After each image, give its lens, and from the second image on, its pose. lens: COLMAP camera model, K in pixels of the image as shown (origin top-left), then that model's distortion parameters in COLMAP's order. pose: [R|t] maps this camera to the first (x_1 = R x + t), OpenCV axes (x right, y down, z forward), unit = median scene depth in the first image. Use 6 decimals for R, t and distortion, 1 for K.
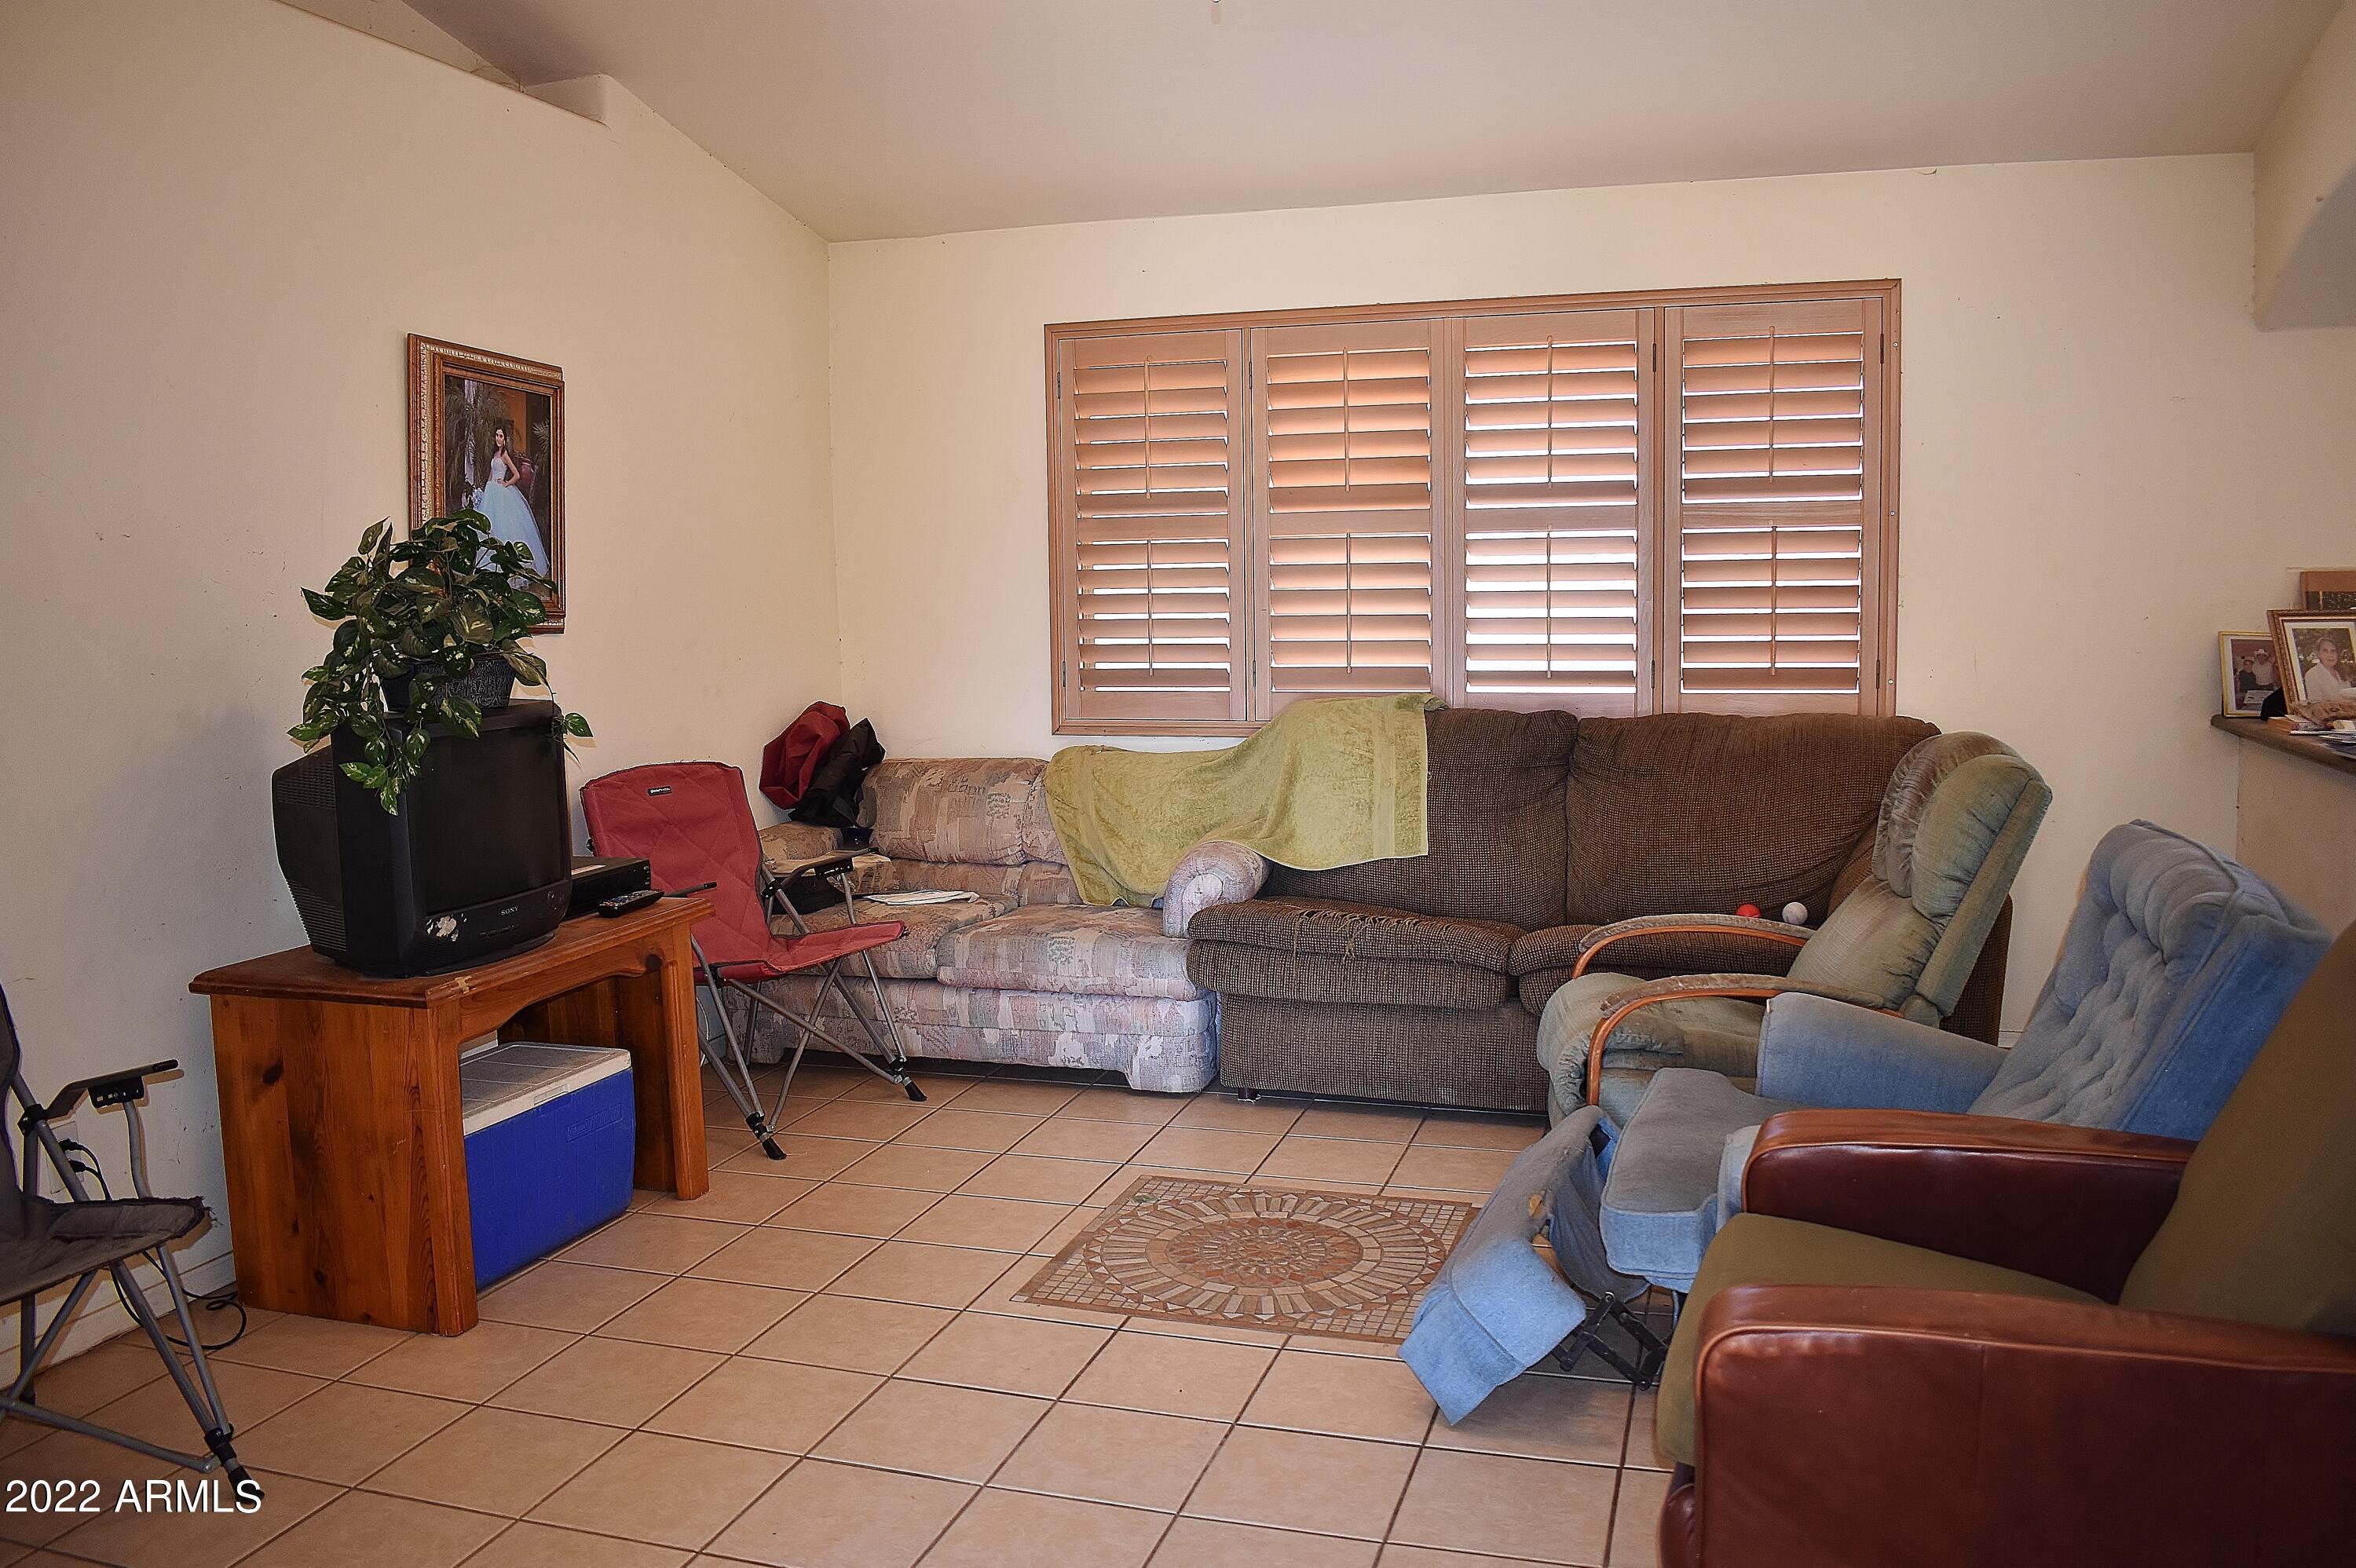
lens RADIAL K [[1831.3, 0, 1174.5], [0, 1831.3, 779.0], [0, 0, 1]] dist [-0.092653, 0.016808]
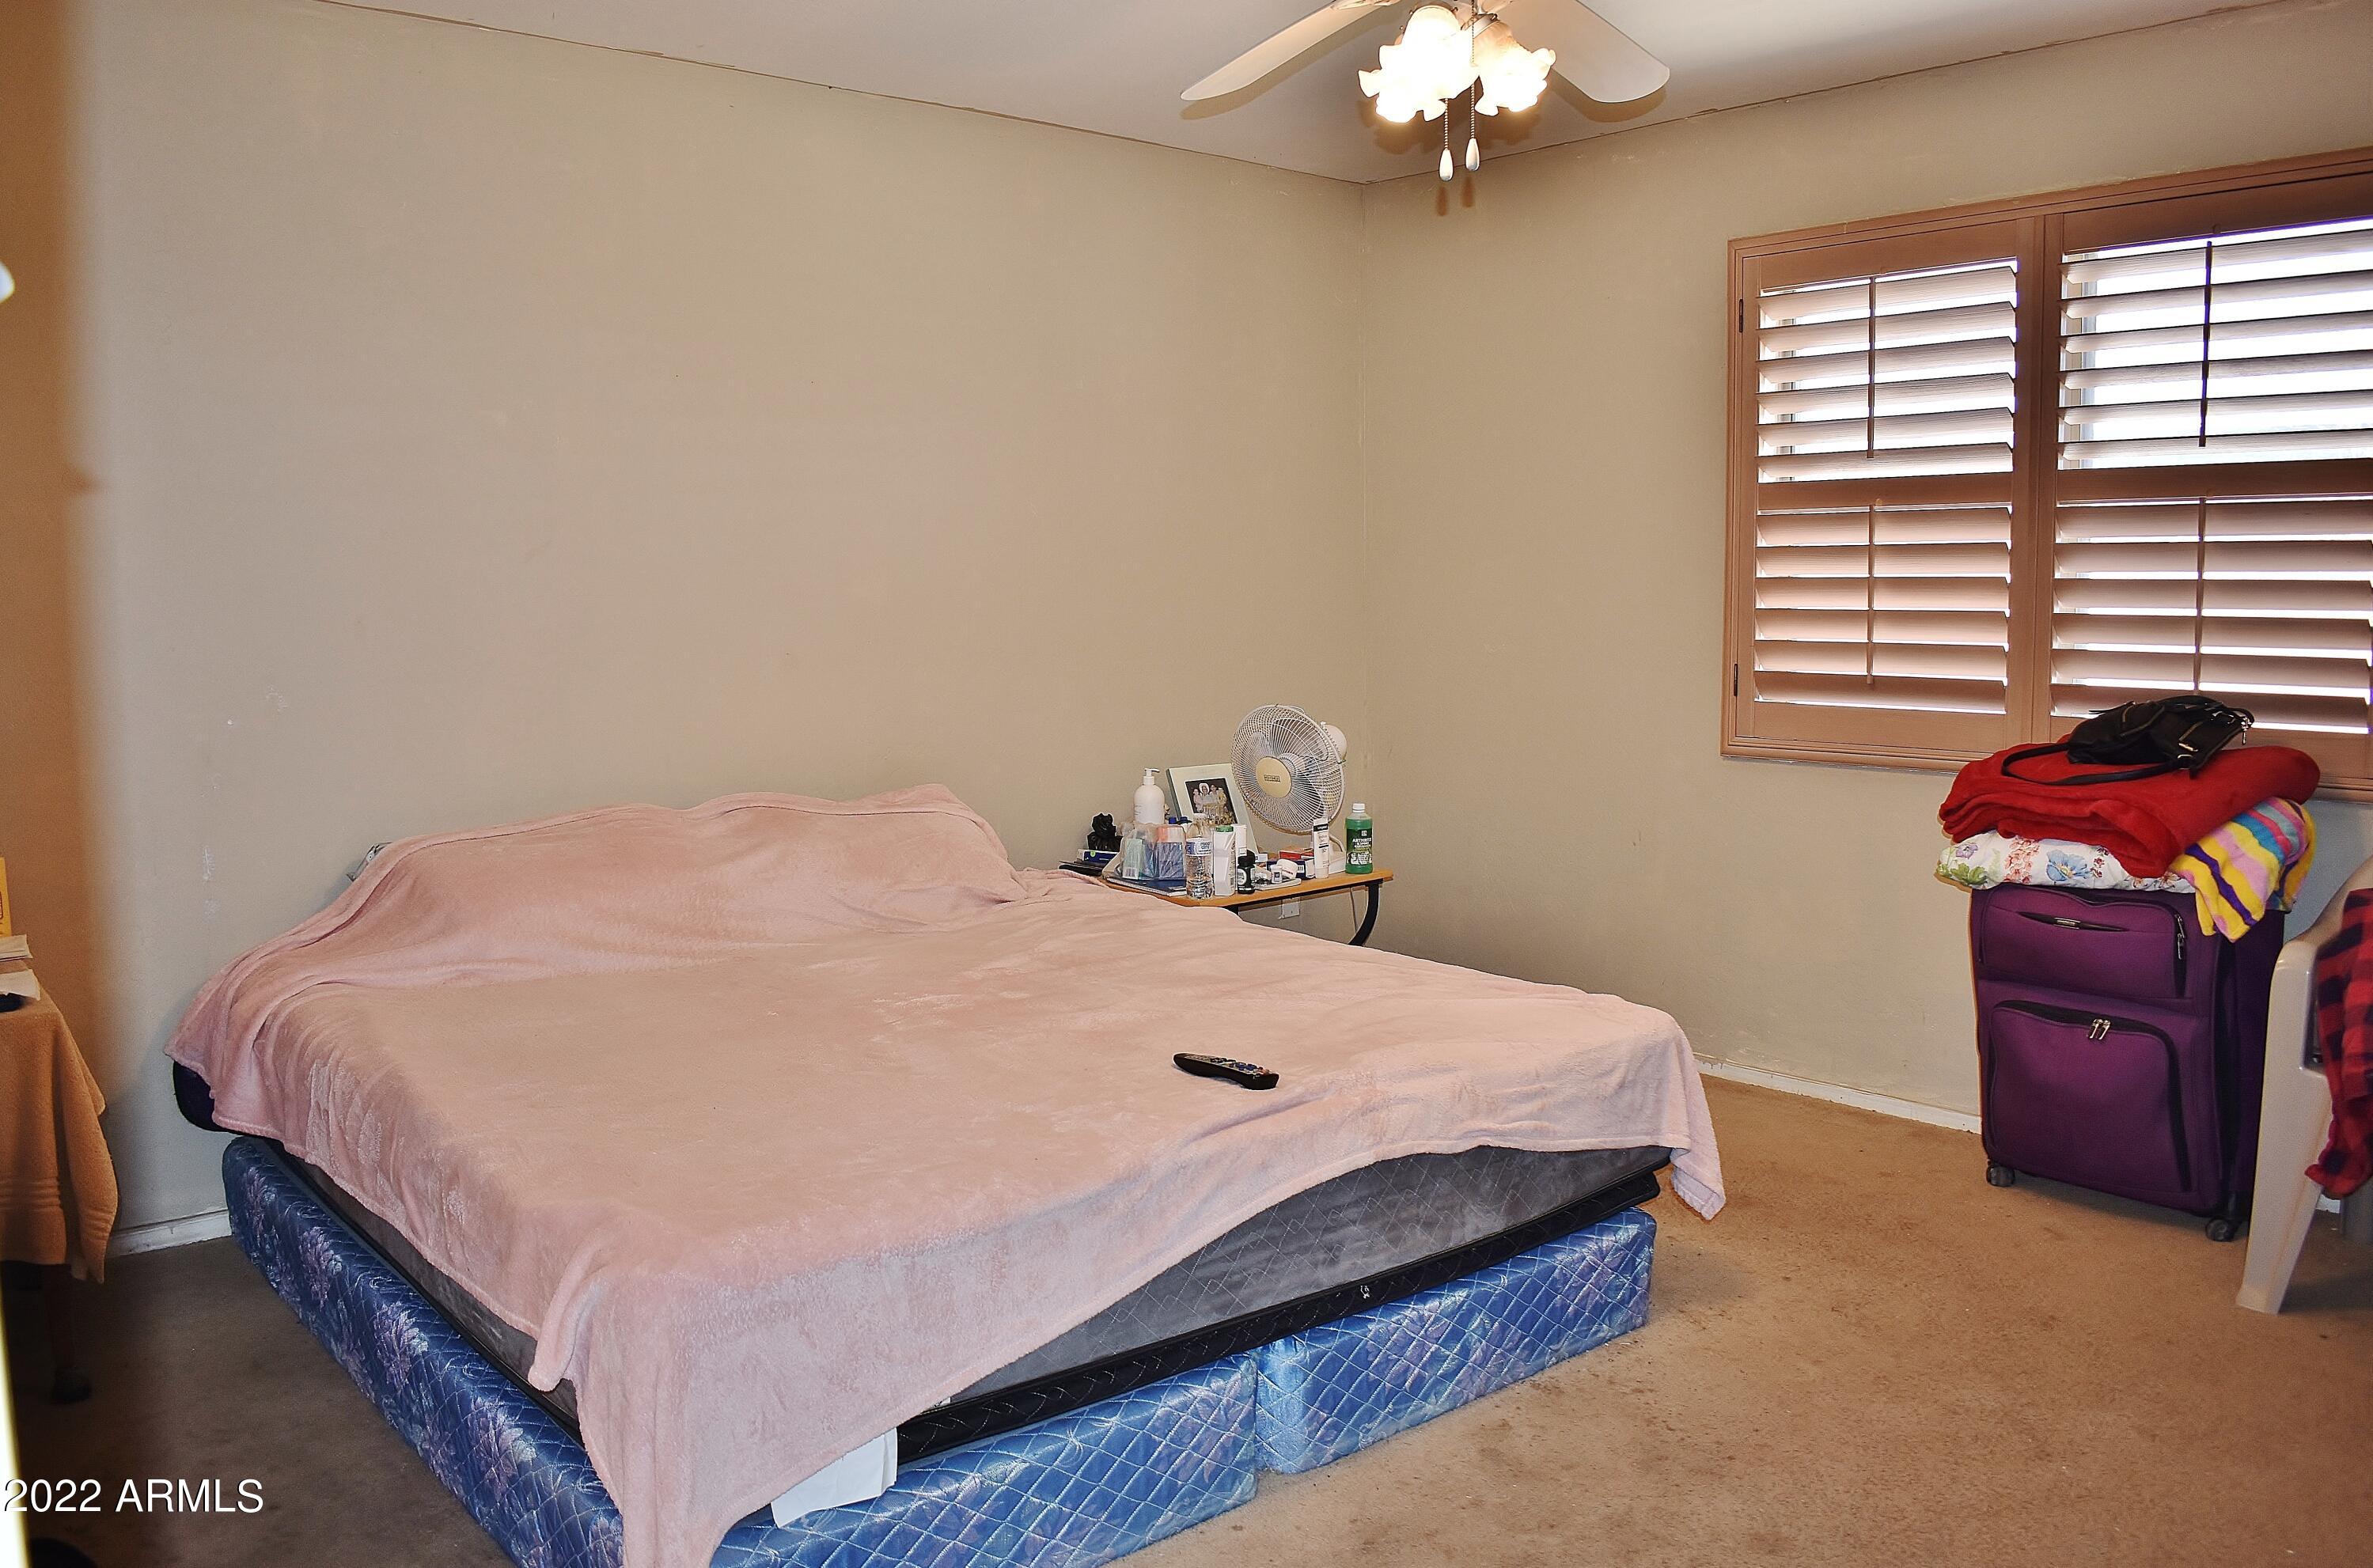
lens RADIAL K [[1844.5, 0, 1186.1], [0, 1844.5, 783.3], [0, 0, 1]] dist [-0.092653, 0.016808]
pose [[0.840043, 0.066907, -0.538379, 0.302837], [-0.066522, 0.997581, 0.020177, -0.010308], [0.538426, 0.018864, 0.842461, 0.180363]]
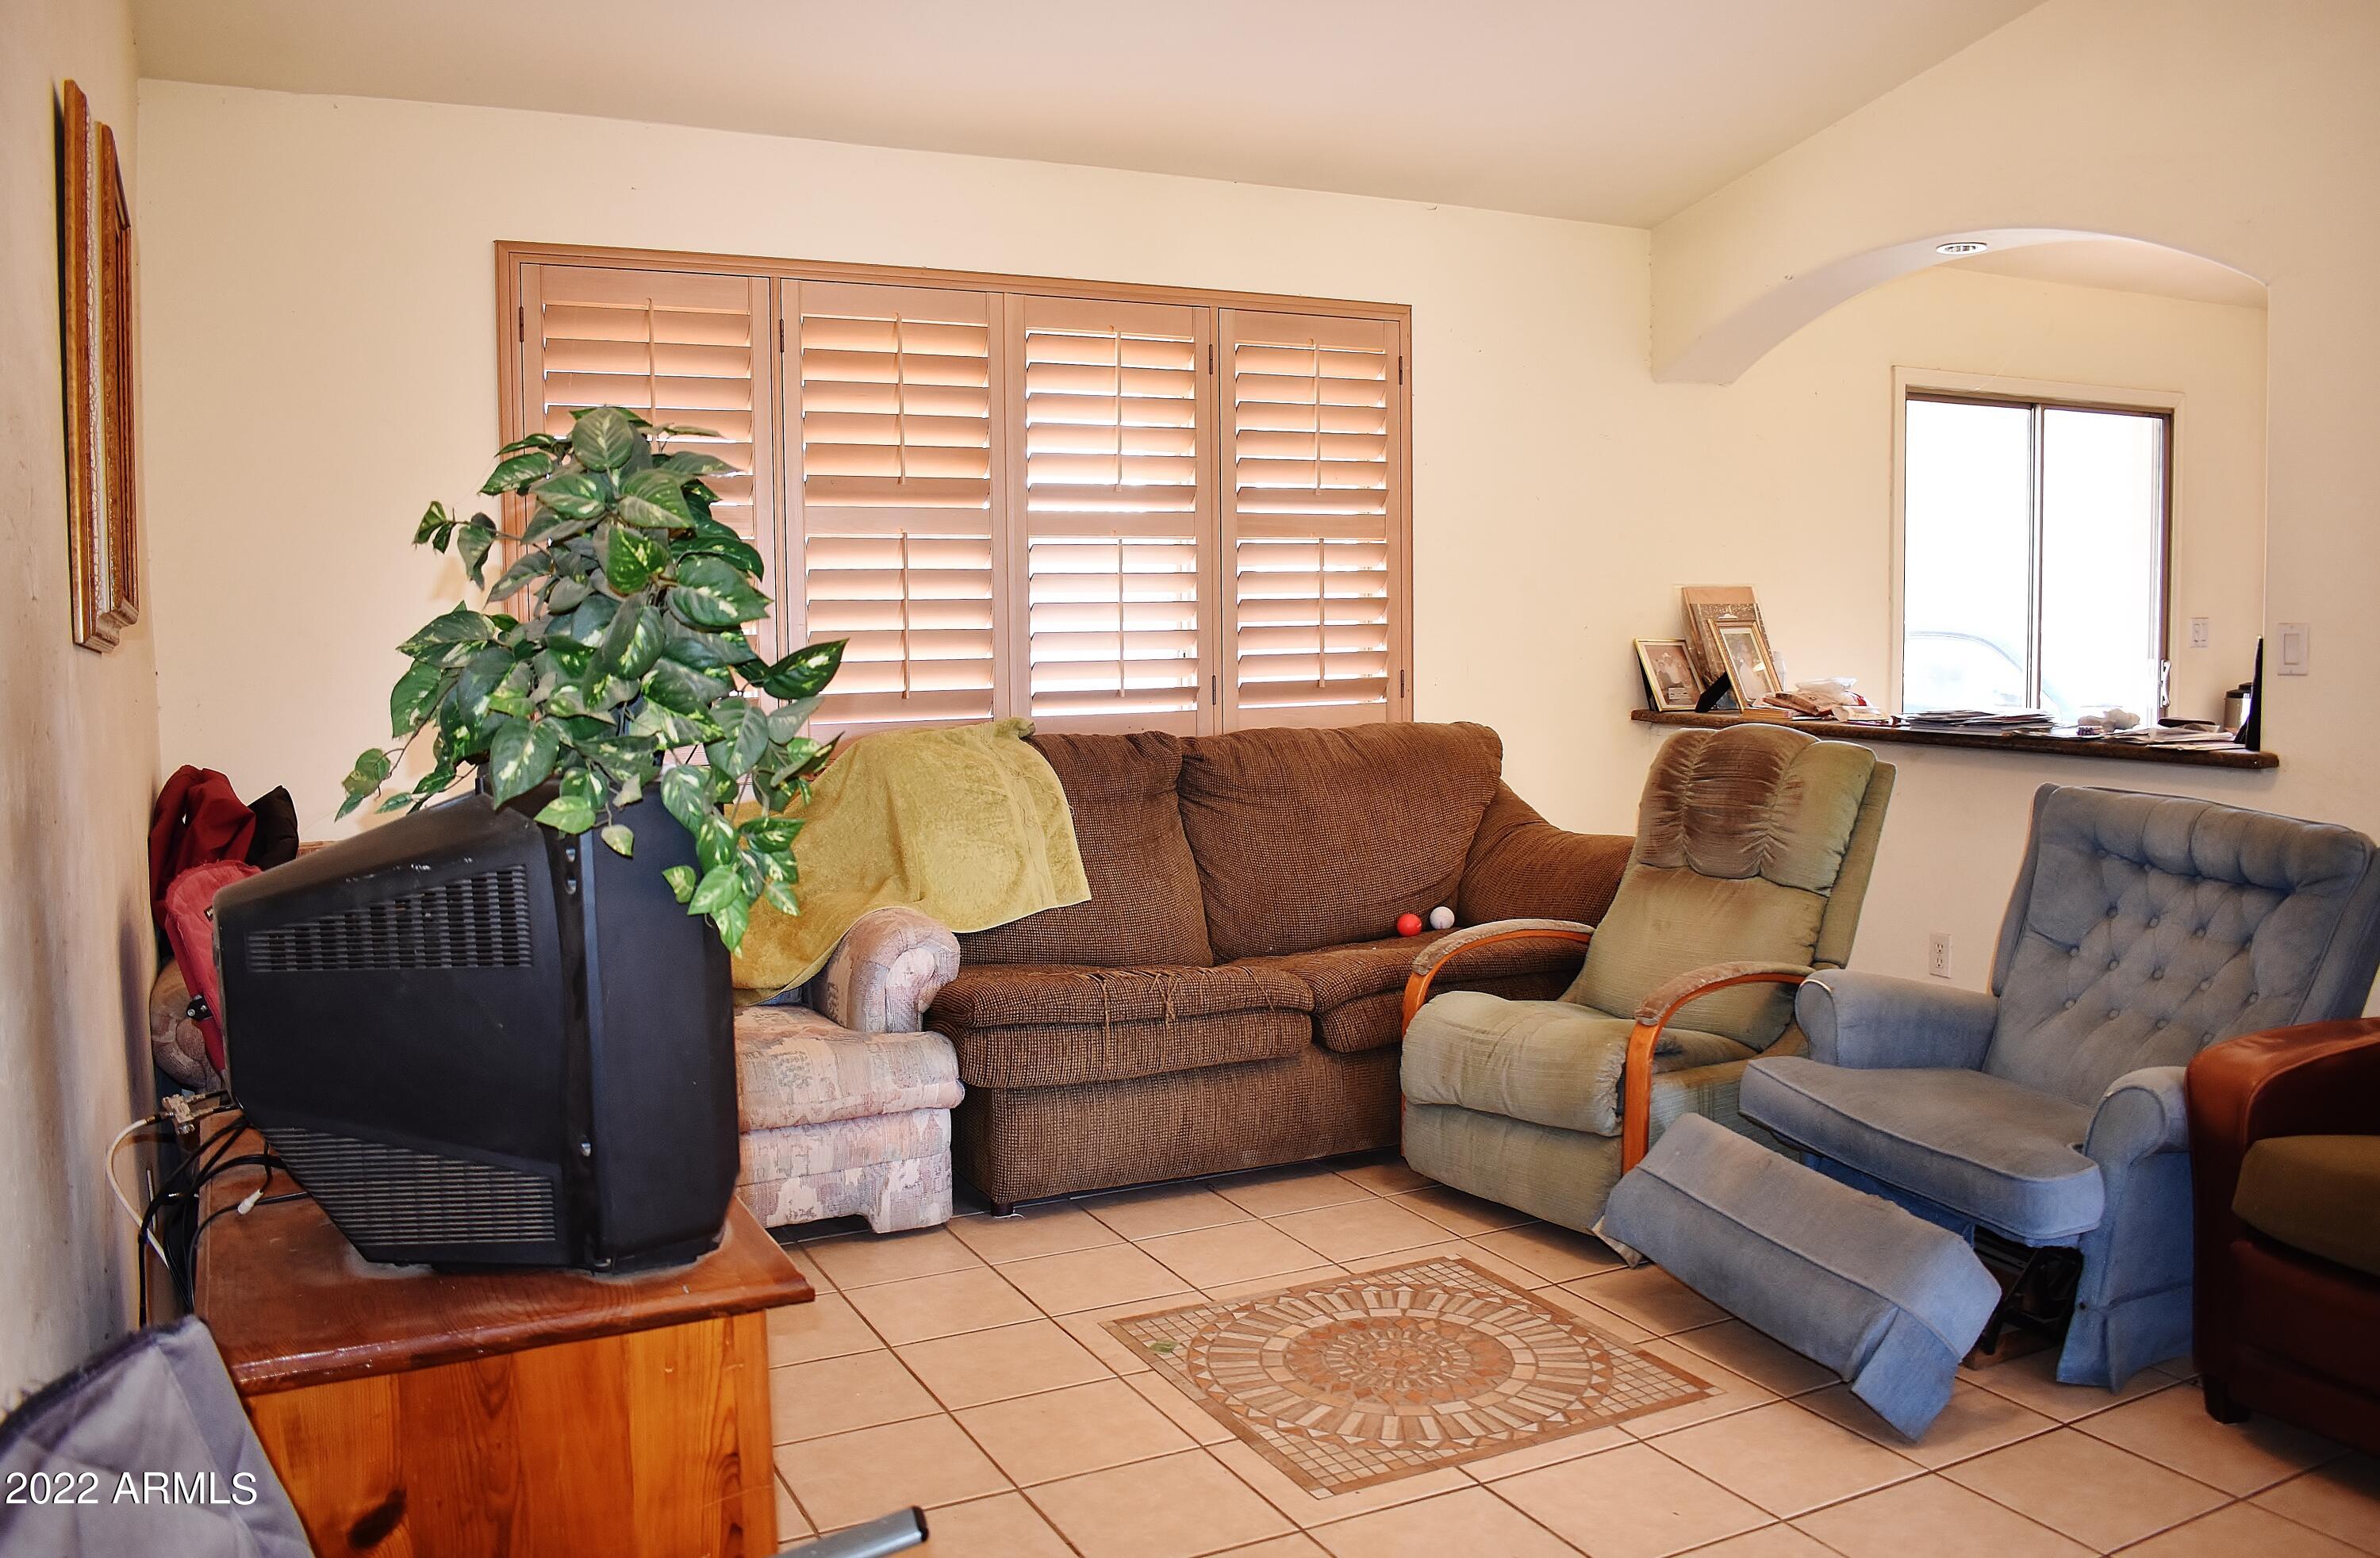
lens RADIAL K [[1875.0, 0, 1188.4], [0, 1875.0, 767.7], [0, 0, 1]] dist [-0.091907, 0.019601]
pose [[0.720284, -0.051556, 0.691760, -0.447922], [0.073172, 0.997318, -0.001861, -0.016293], [-0.689809, 0.051958, 0.722125, 0.313959]]
